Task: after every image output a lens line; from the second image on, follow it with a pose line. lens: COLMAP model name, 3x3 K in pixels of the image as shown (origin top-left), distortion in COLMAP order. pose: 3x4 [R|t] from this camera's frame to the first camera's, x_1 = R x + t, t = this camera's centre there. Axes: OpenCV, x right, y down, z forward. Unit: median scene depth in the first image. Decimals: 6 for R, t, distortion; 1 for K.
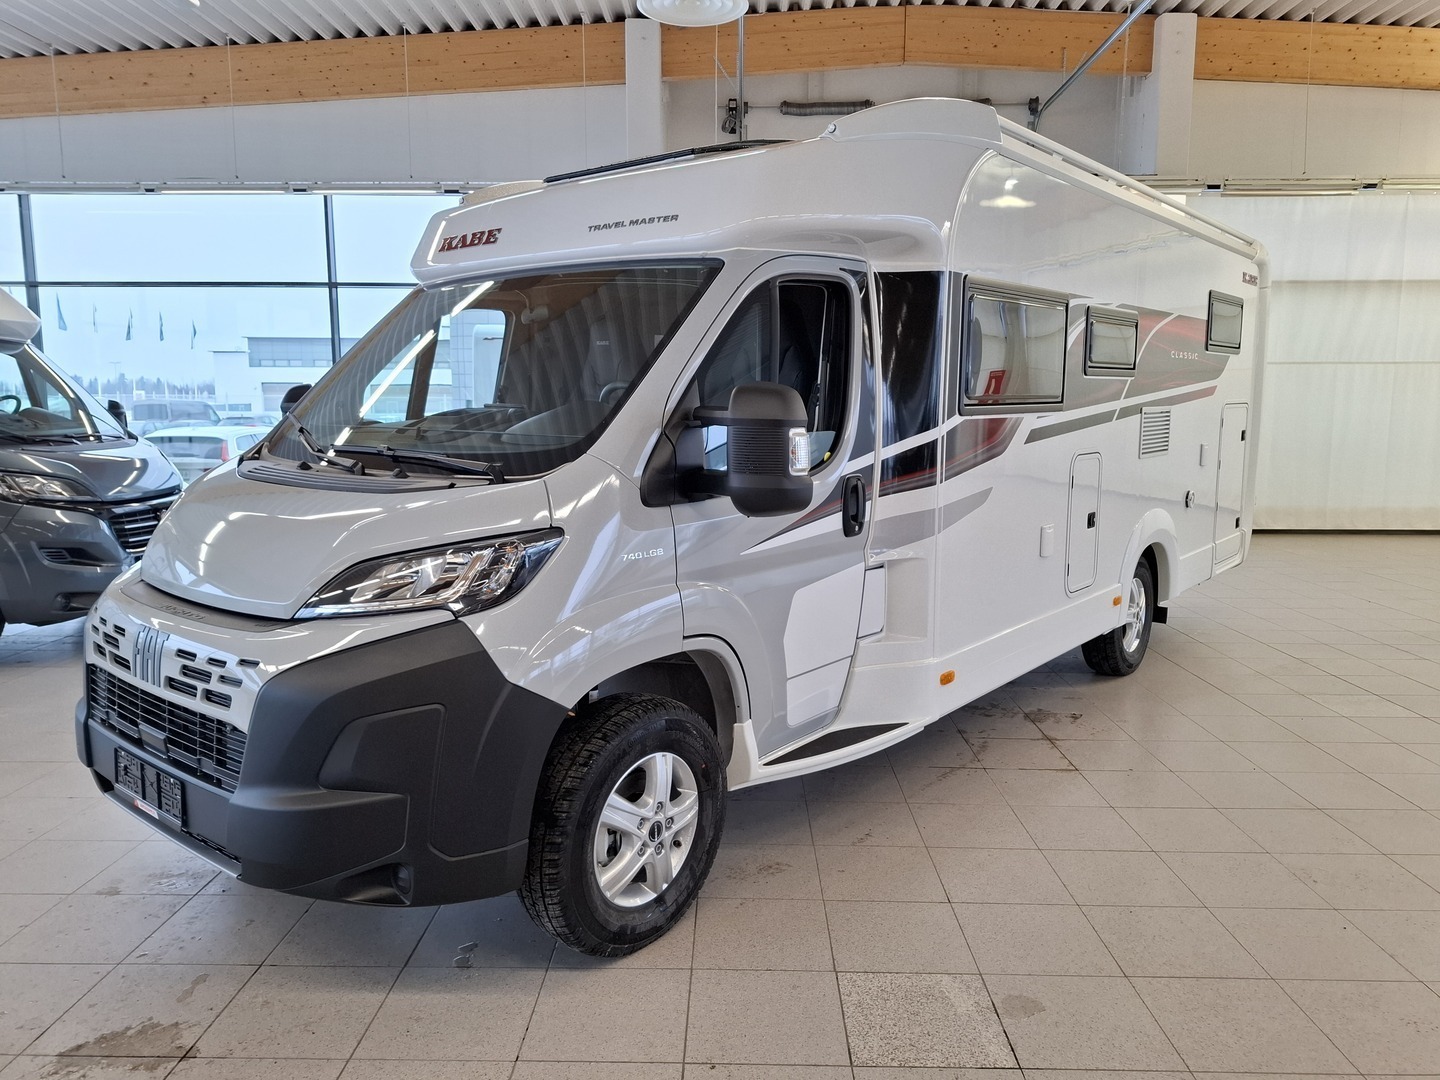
lens RADIAL K [[986.3, 0, 722.3], [0, 986.3, 525.5], [0, 0, 1]] dist [0.071268, -0.078060]
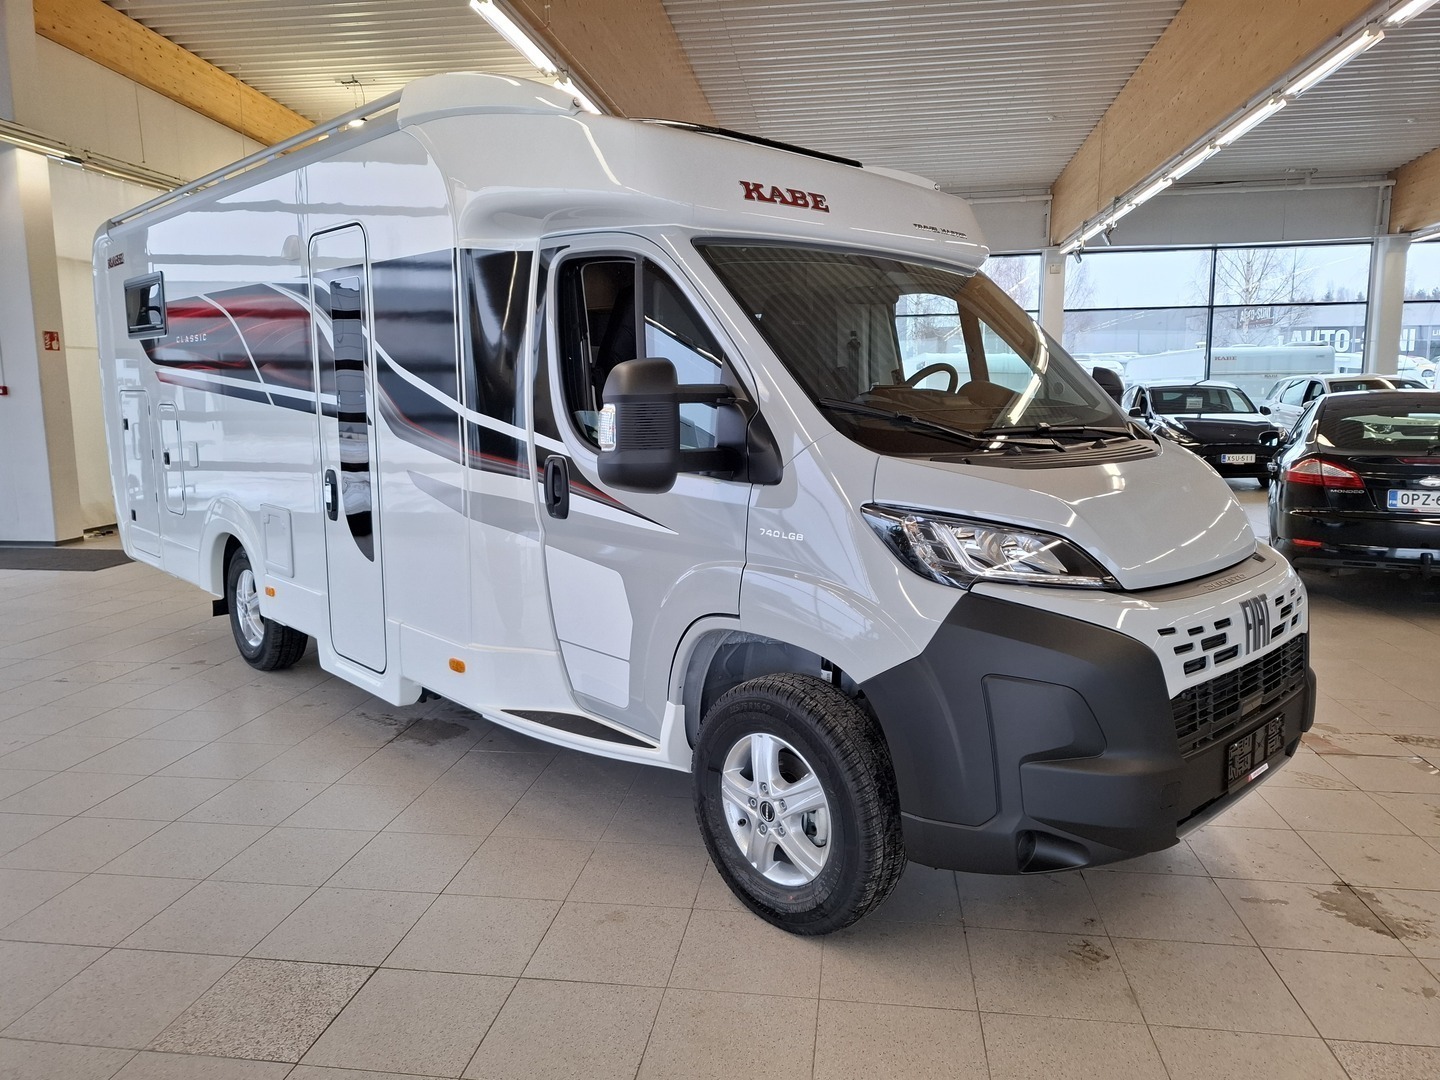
lens RADIAL K [[986.3, 0, 722.3], [0, 986.3, 525.5], [0, 0, 1]] dist [0.071268, -0.078060]
pose [[0.122288, -0.128639, 0.984123, -0.913691], [0.120638, 0.986139, 0.113912, -0.086635], [-0.985135, 0.104793, 0.136112, 0.772162]]
